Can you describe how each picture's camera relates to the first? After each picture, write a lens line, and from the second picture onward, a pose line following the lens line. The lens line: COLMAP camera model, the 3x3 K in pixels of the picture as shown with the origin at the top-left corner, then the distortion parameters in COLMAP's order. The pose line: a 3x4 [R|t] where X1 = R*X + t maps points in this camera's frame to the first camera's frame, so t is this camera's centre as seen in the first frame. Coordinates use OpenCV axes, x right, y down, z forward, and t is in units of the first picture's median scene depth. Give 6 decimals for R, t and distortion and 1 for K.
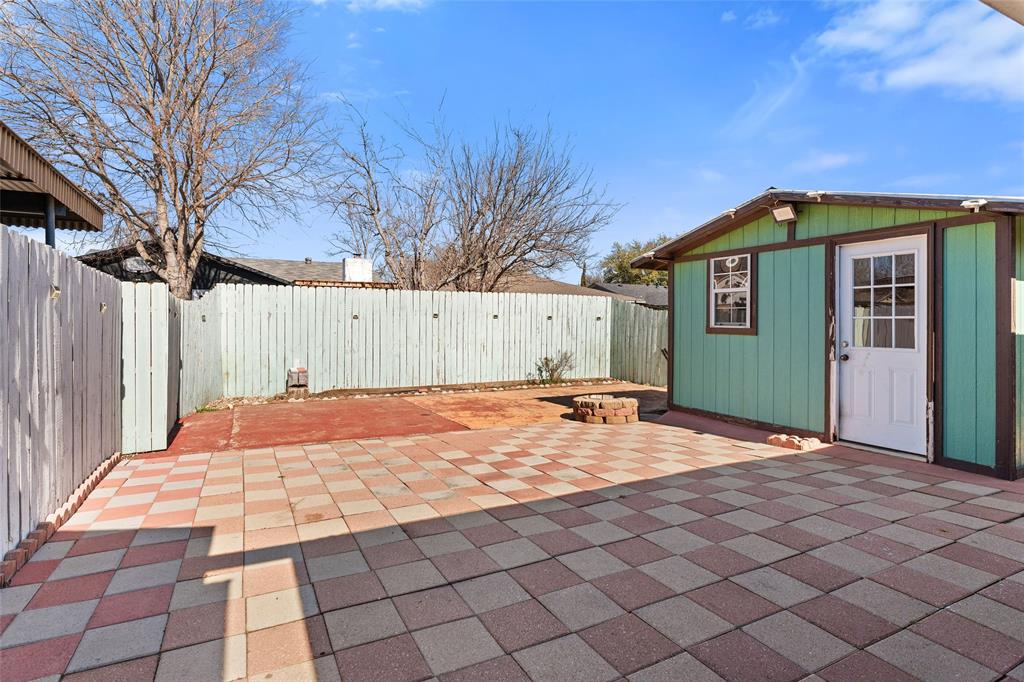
lens RADIAL K [[505.8, 0, 505.2], [0, 505.8, 333.4], [0, 0, 1]] dist [-0.000252, 0.003341]
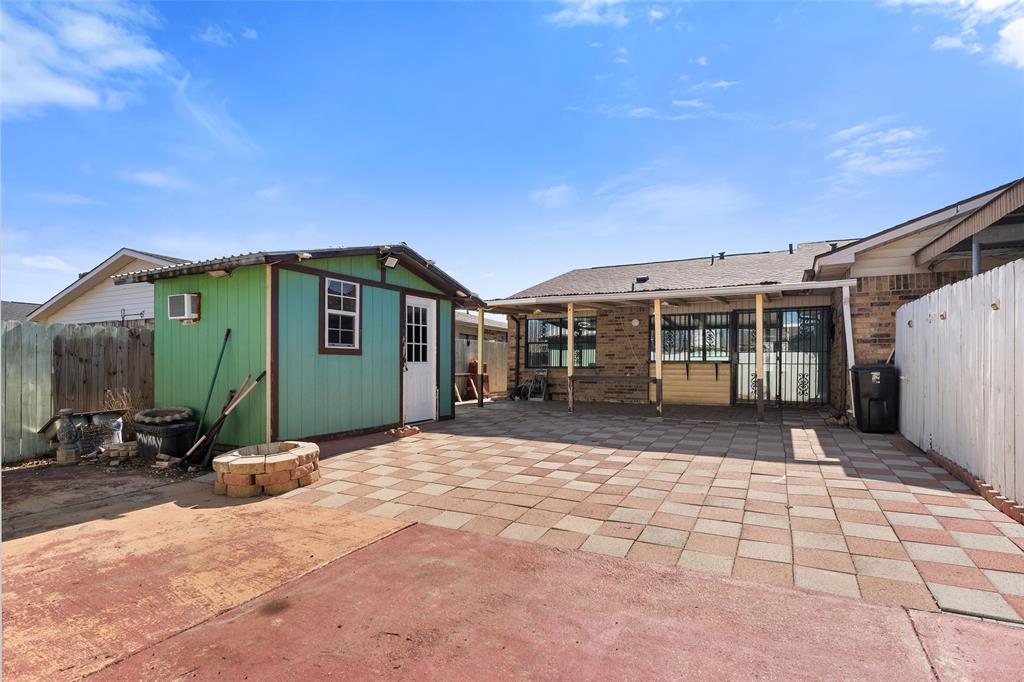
lens RADIAL K [[505.8, 0, 514.0], [0, 505.8, 348.0], [0, 0, 1]] dist [-0.000252, 0.003341]
pose [[-0.576633, 0.004726, 0.816989, -0.343564], [0.000306, 0.999984, -0.005568, -0.003255], [-0.817003, -0.002961, -0.576626, 0.726232]]
